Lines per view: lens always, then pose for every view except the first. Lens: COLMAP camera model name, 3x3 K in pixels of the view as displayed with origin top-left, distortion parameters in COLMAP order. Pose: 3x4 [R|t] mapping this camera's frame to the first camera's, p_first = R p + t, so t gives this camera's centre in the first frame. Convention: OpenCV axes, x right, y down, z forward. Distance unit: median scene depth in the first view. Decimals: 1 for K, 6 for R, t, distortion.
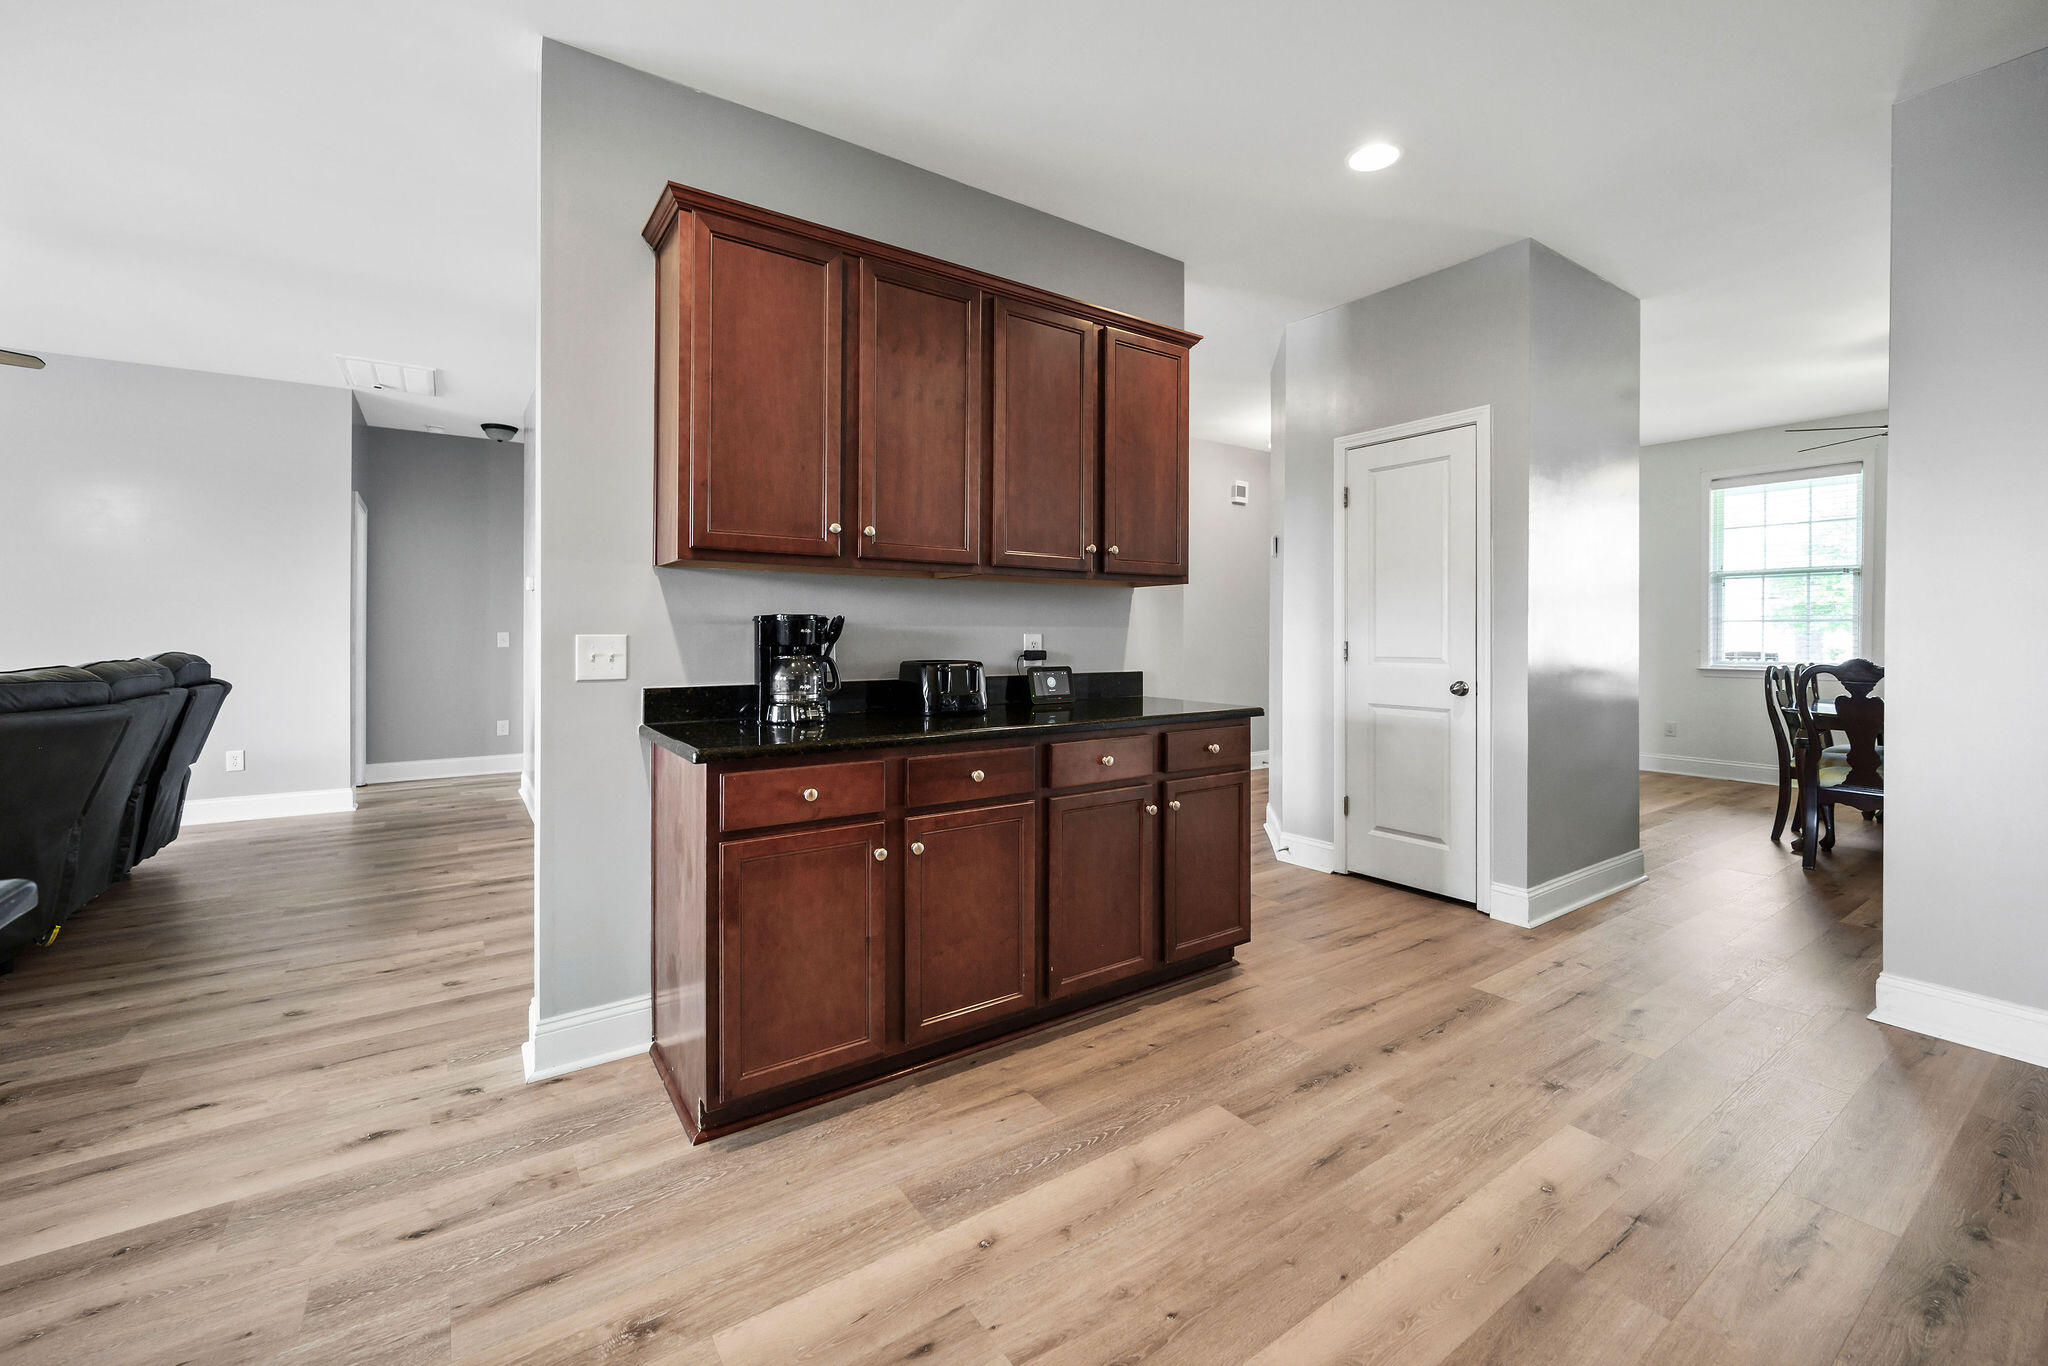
lens RADIAL K [[830.2, 0, 1030.9], [0, 830.2, 624.8], [0, 0, 1]] dist [-0.000814, 0.000186]
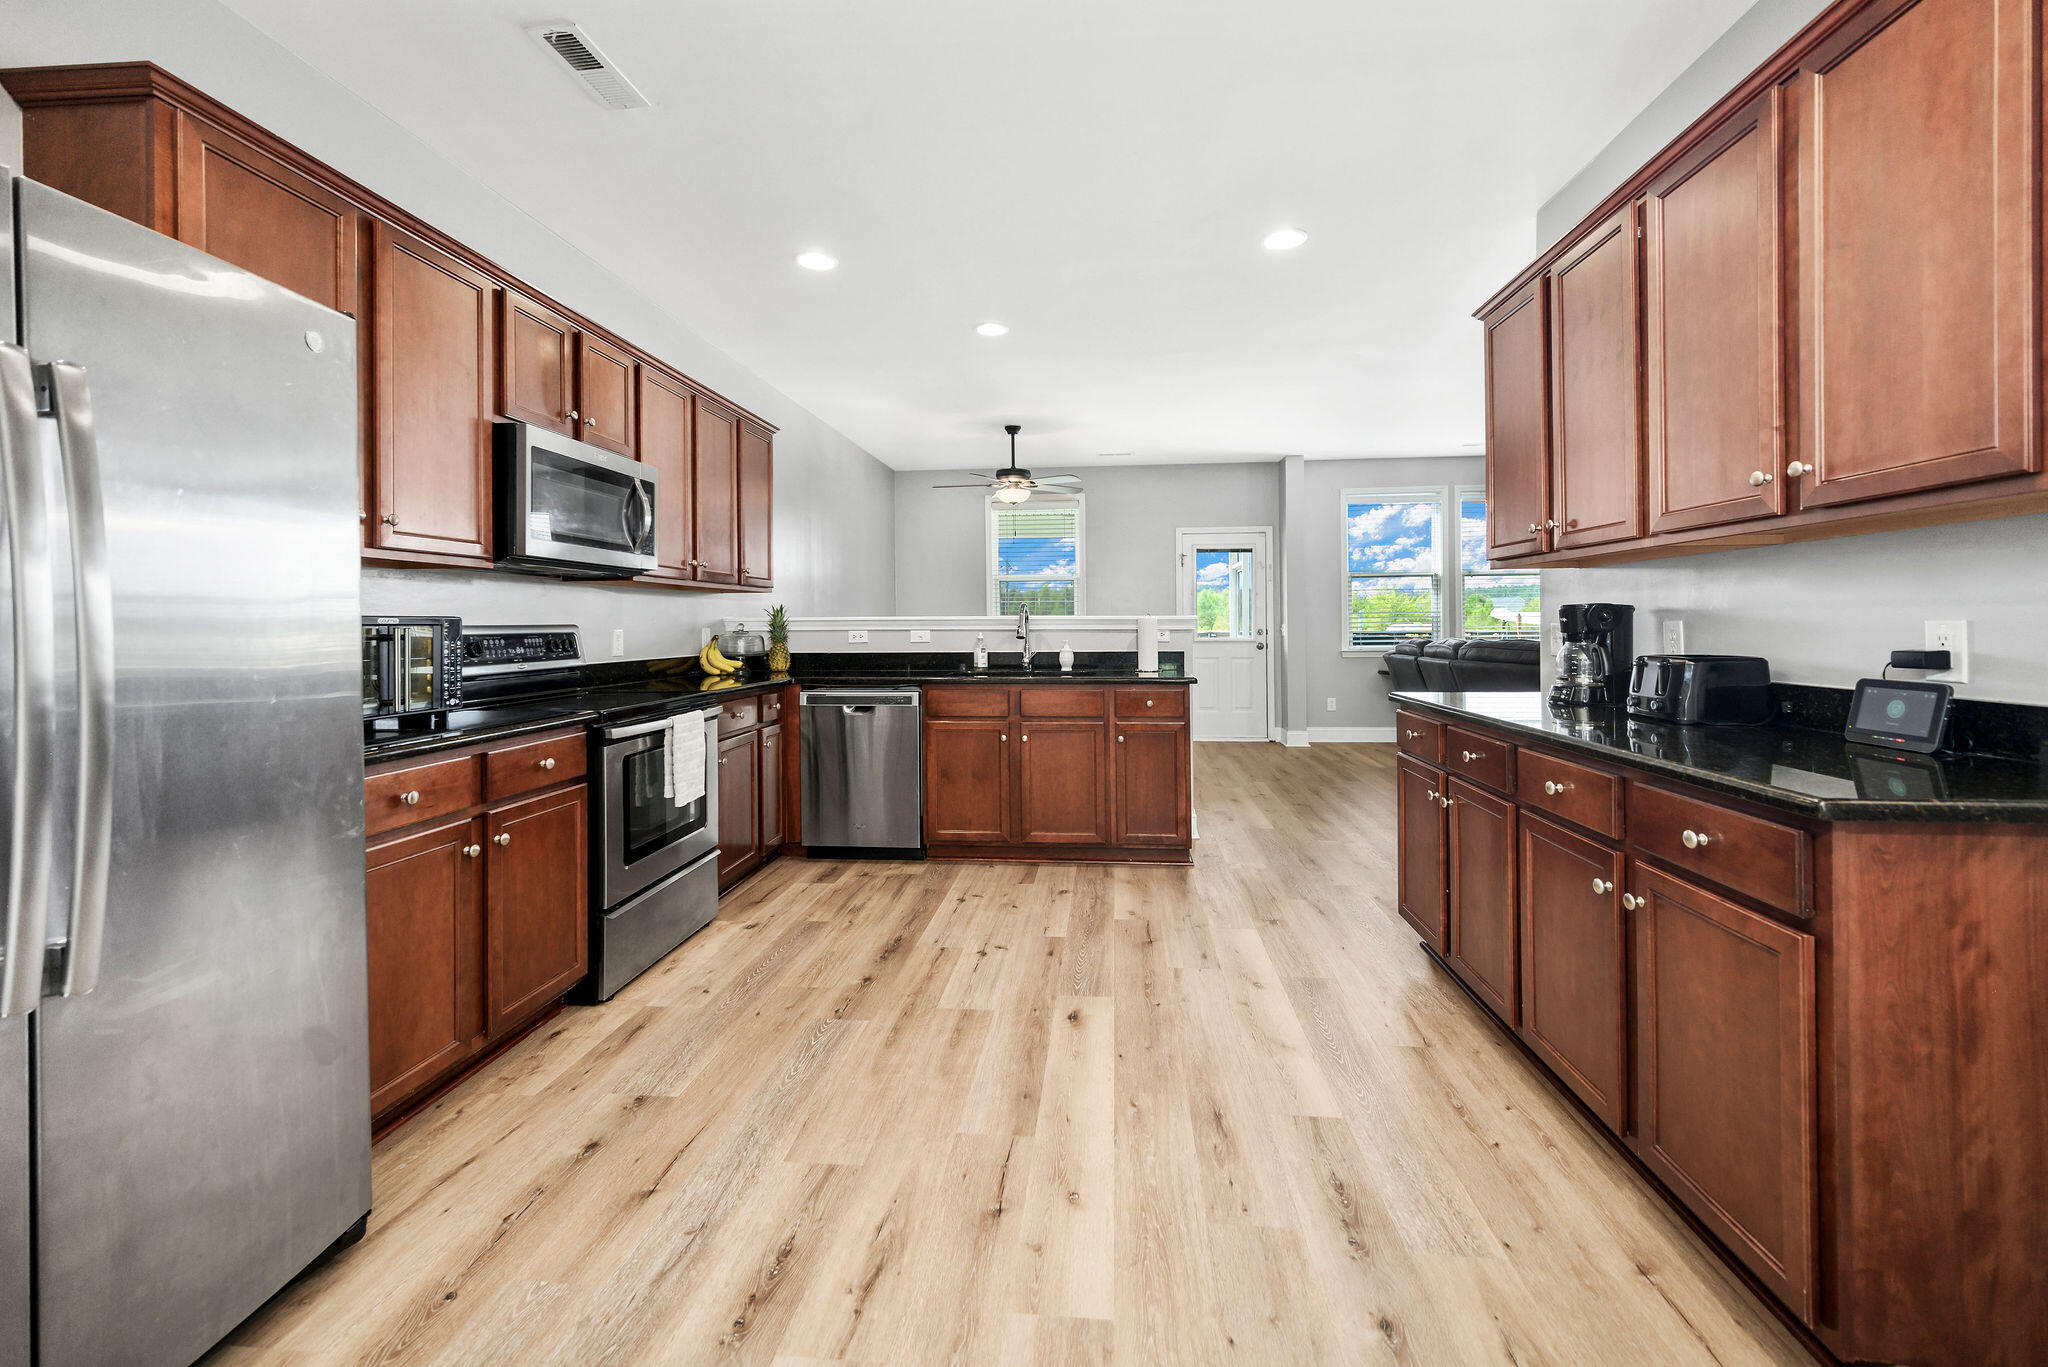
lens RADIAL K [[830.2, 0, 1052.3], [0, 830.2, 621.7], [0, 0, 1]] dist [-0.000814, 0.000186]
pose [[-0.629509, -0.000573, -0.776993, 0.980570], [0.014024, 0.999828, -0.012099, 0.014246], [0.776867, -0.018513, -0.629393, 1.129601]]
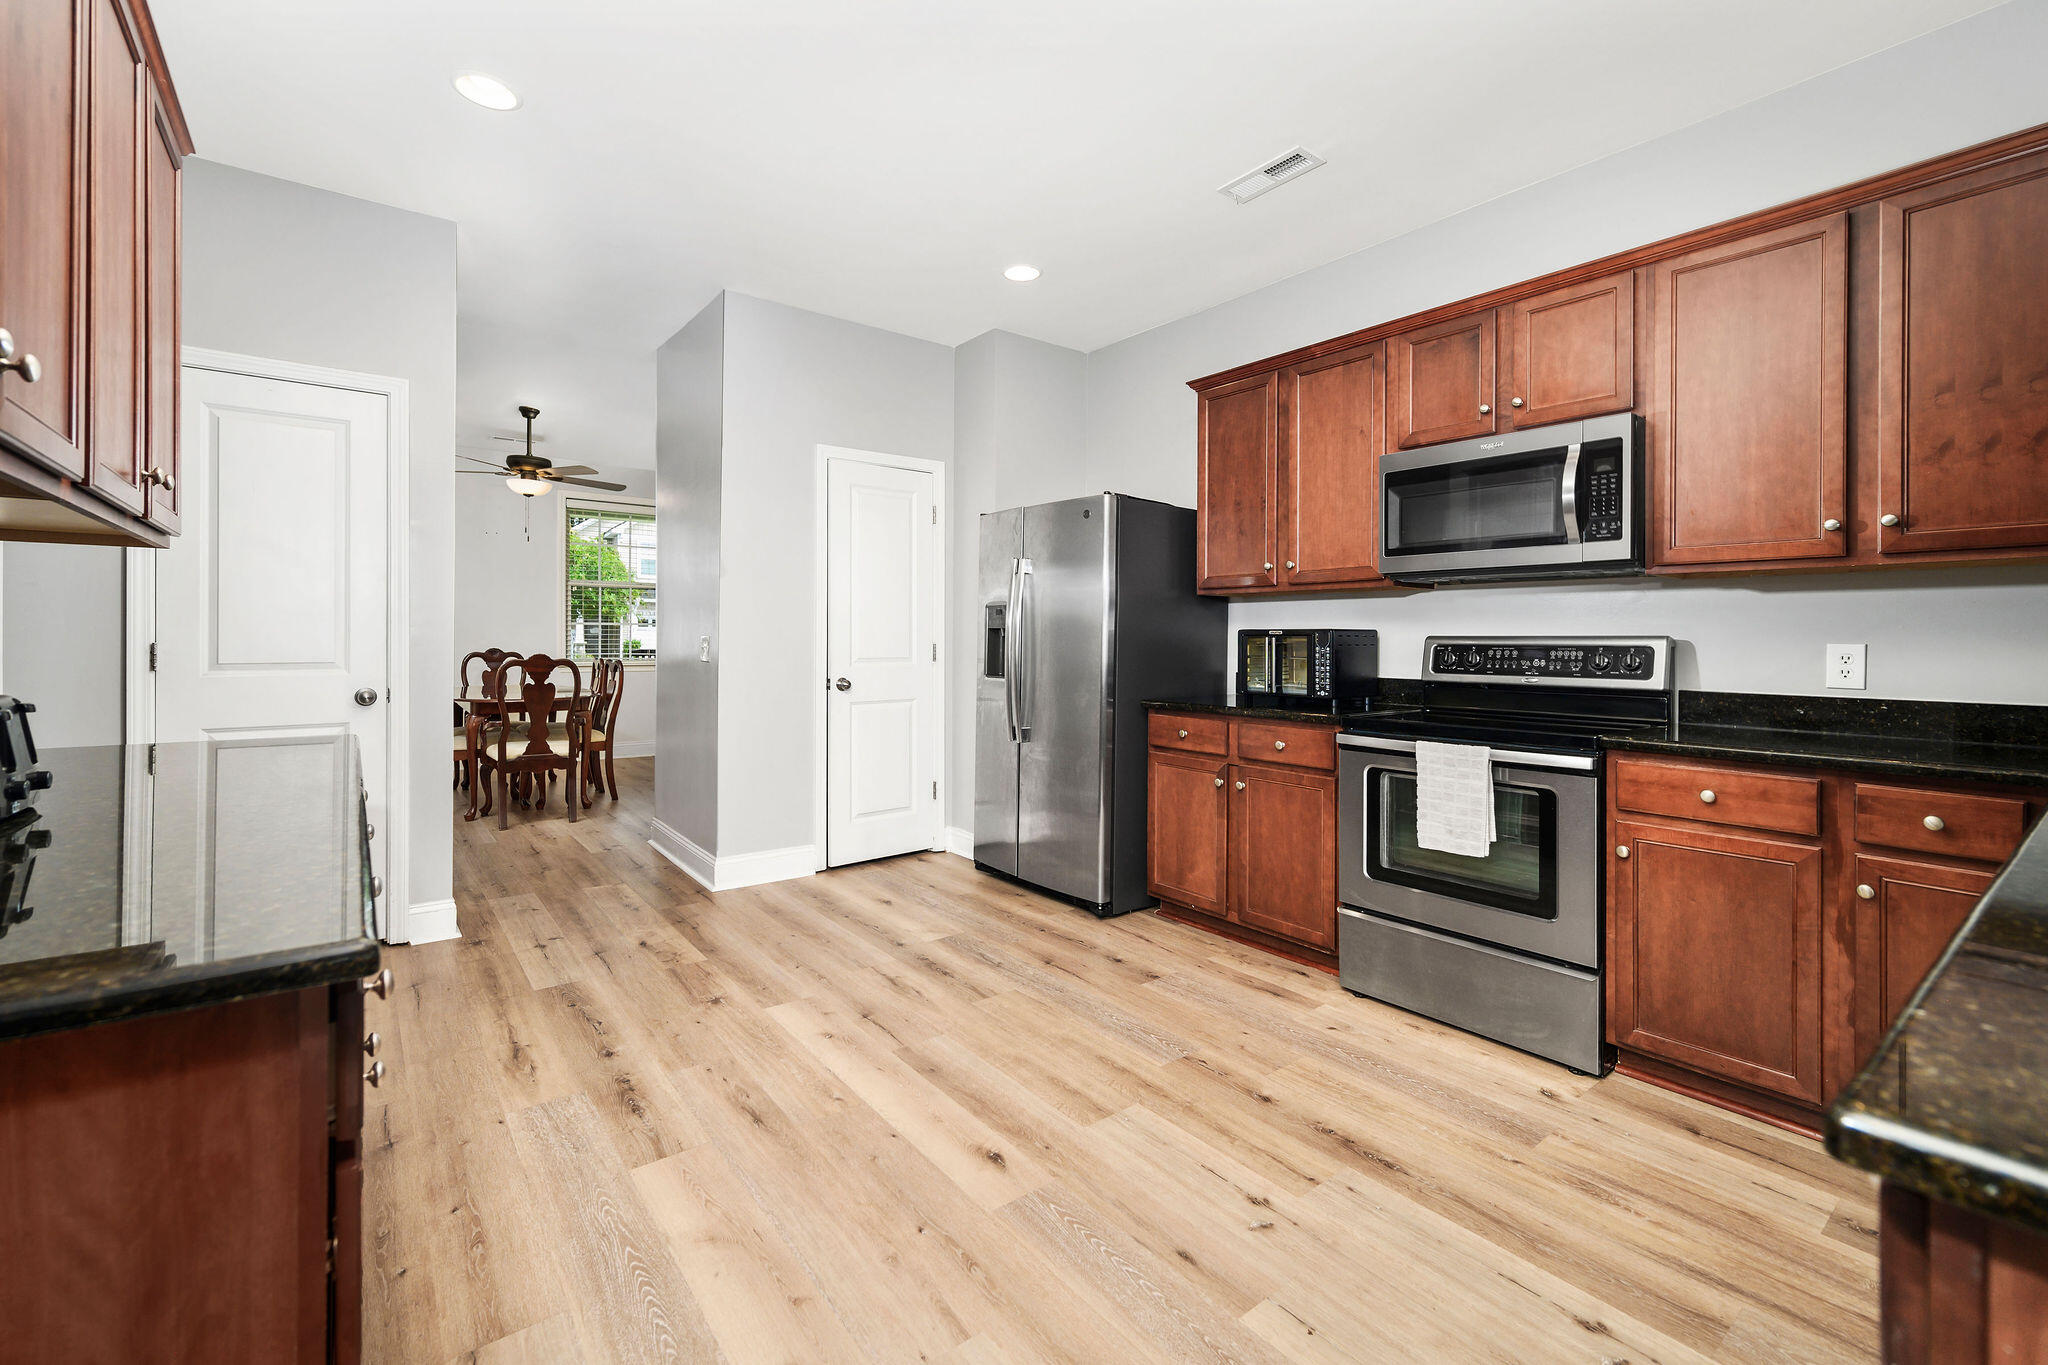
lens RADIAL K [[879.6, 0, 1014.5], [0, 879.6, 635.0], [0, 0, 1]] dist [0.001431, 0.000589]
pose [[-0.041582, -0.000352, 0.999135, -0.603808], [-0.016413, 0.999865, -0.000331, 0.004913], [-0.999000, -0.016413, -0.041582, 0.537030]]
